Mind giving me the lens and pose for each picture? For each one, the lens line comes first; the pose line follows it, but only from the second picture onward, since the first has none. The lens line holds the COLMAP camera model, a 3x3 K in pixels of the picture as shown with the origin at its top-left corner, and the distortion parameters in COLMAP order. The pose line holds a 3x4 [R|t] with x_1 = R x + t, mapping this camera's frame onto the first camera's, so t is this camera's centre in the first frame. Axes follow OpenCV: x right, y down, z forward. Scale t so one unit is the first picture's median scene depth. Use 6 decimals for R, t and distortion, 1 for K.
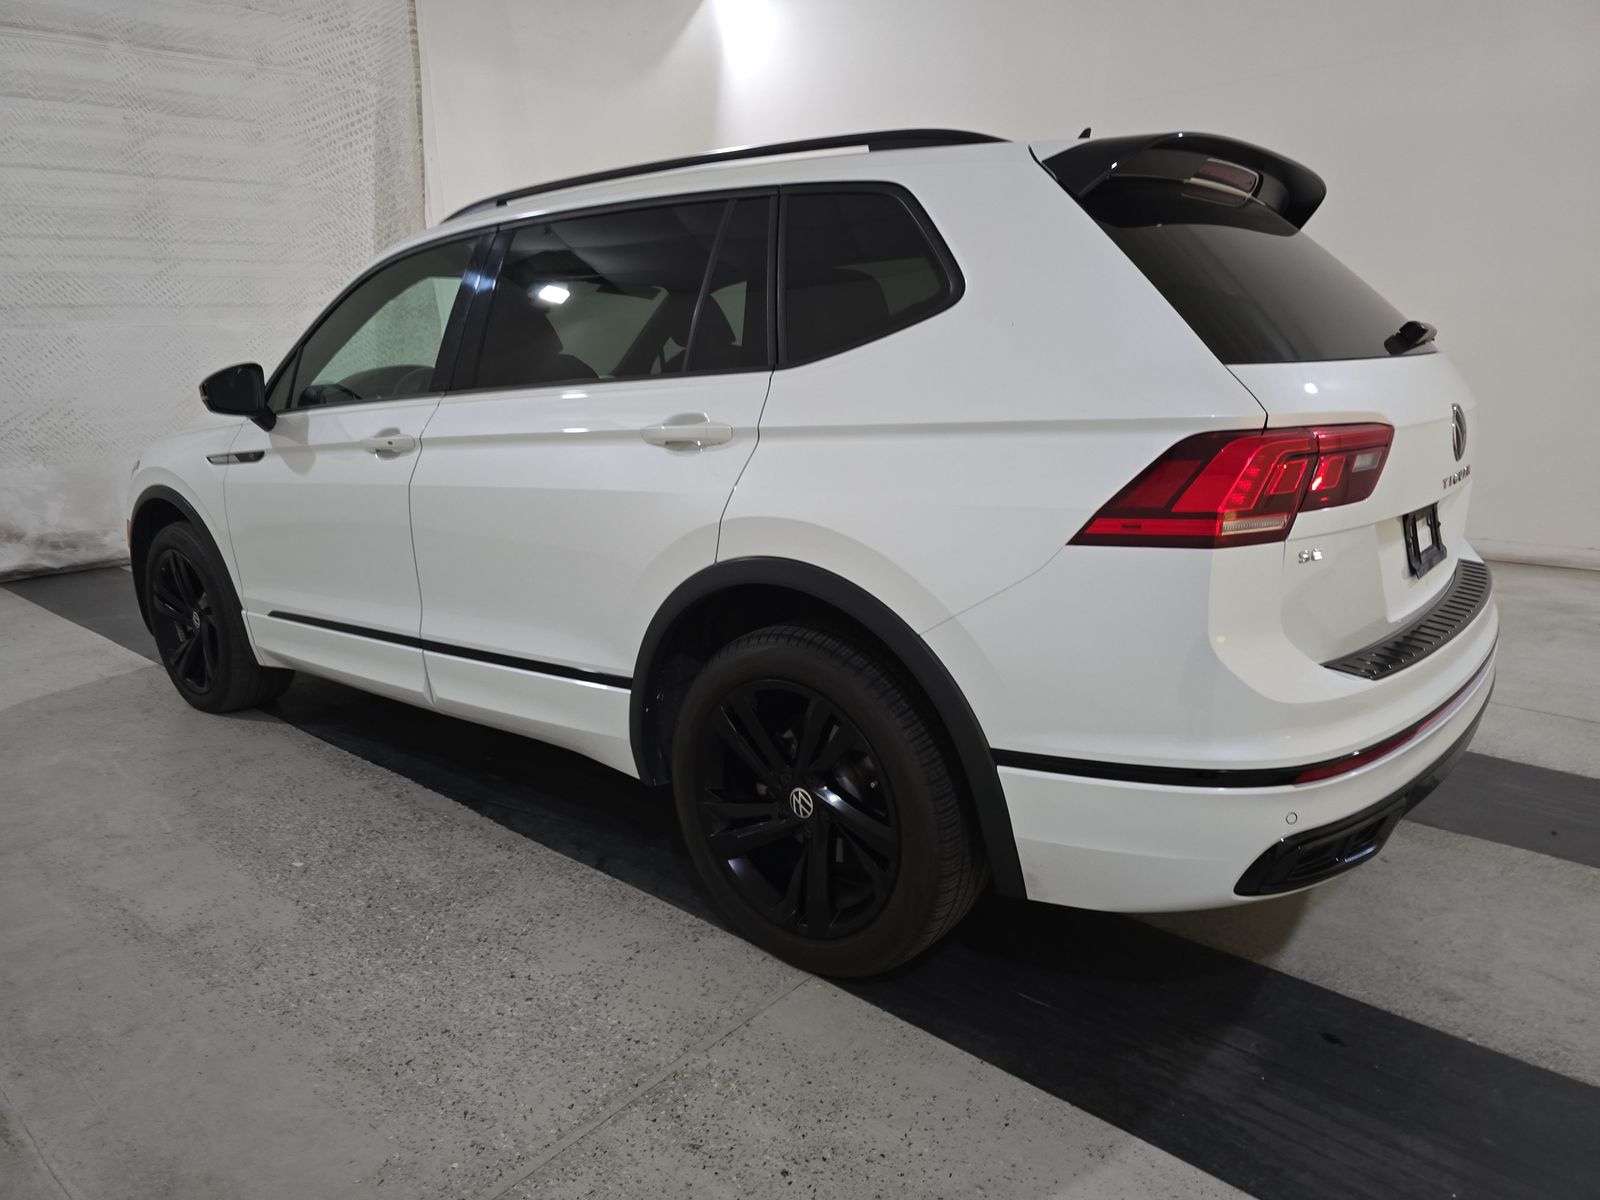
lens RADIAL K [[1075.8, 0, 800.1], [0, 1075.8, 593.6], [0, 0, 1]] dist [0.025692, -0.033612]
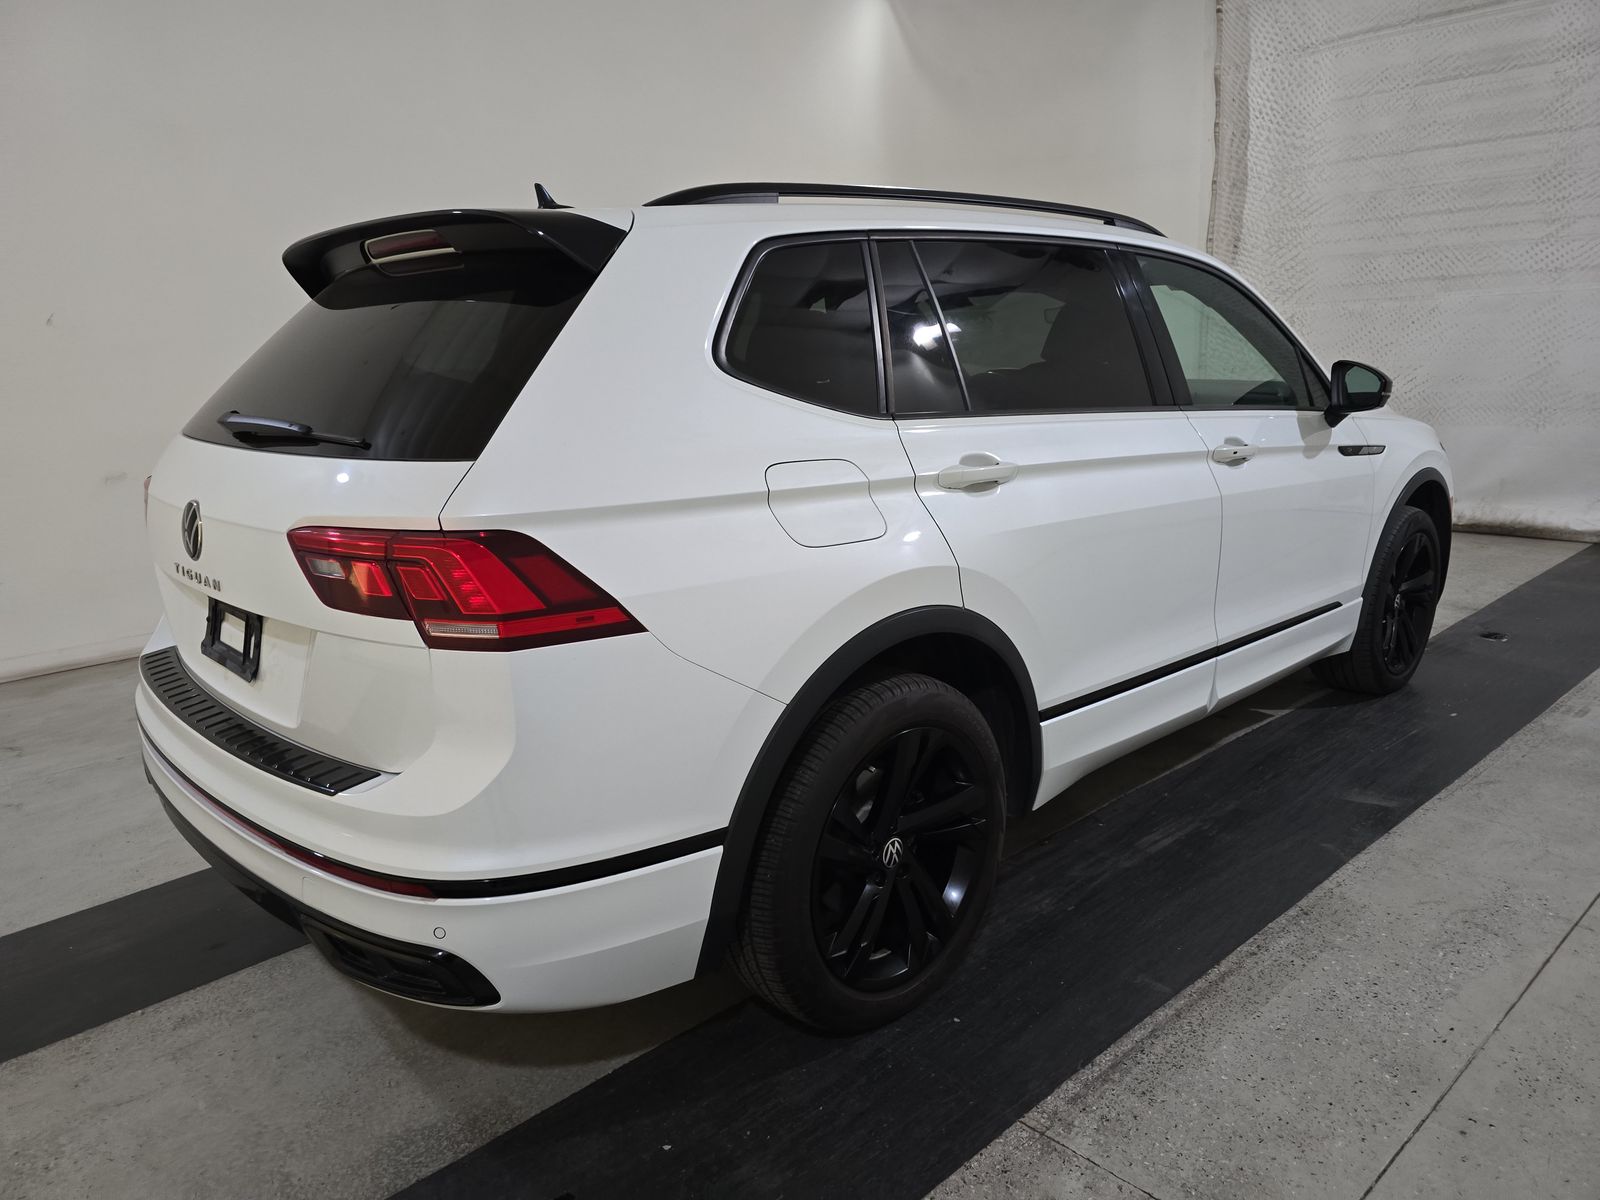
lens RADIAL K [[1075.8, 0, 798.3], [0, 1075.8, 596.1], [0, 0, 1]] dist [0.025692, -0.033612]
pose [[-0.112089, 0.255158, -0.960380, 0.485437], [-0.182622, 0.944720, 0.272312, -0.148079], [0.976773, 0.205910, -0.059295, 0.522311]]
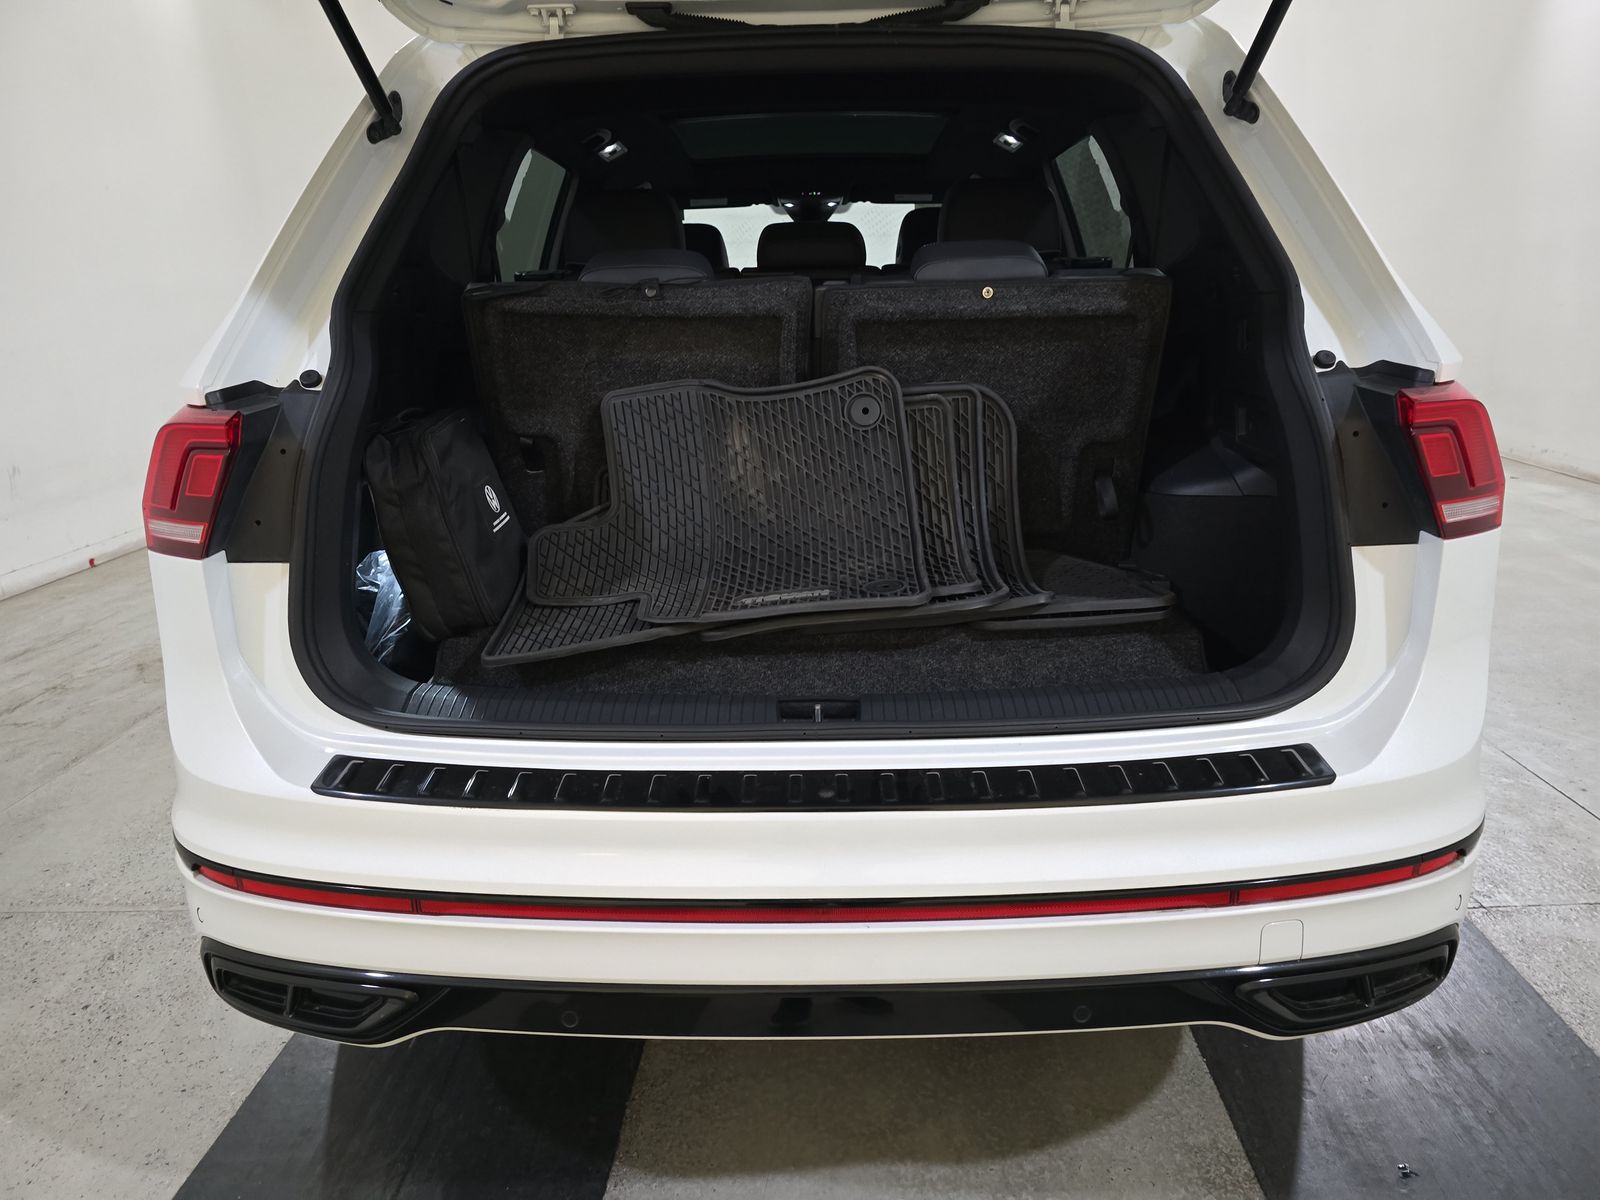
lens RADIAL K [[1075.8, 0, 796.2], [0, 1075.8, 598.3], [0, 0, 1]] dist [0.025692, -0.033612]
pose [[0.624756, 0.222851, -0.748343, 0.330972], [-0.163257, 0.974505, 0.153906, -0.053541], [0.763562, 0.026019, 0.645210, 0.218116]]
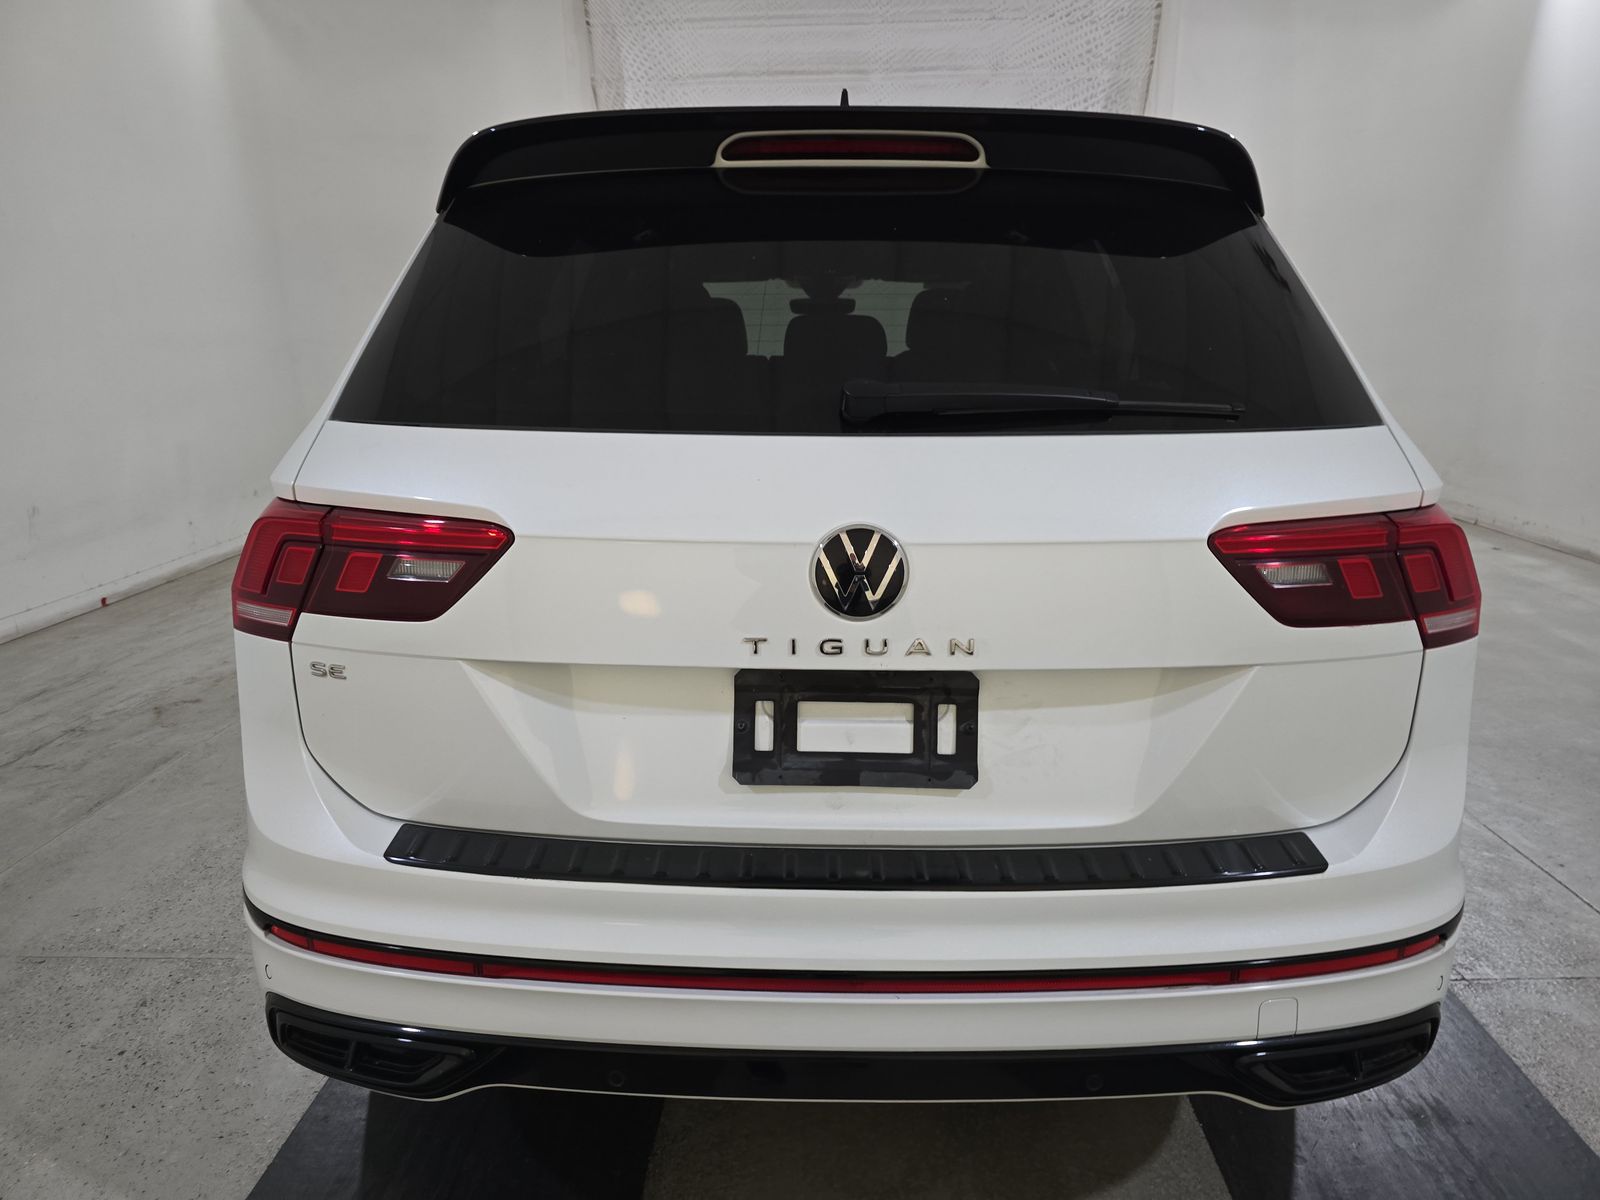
lens RADIAL K [[1075.8, 0, 796.6], [0, 1075.8, 597.3], [0, 0, 1]] dist [0.025692, -0.033612]
pose [[0.627486, 0.206468, -0.750755, 0.336071], [-0.186606, 0.975979, 0.112442, -0.063528], [0.755937, 0.069540, 0.650941, 0.198790]]
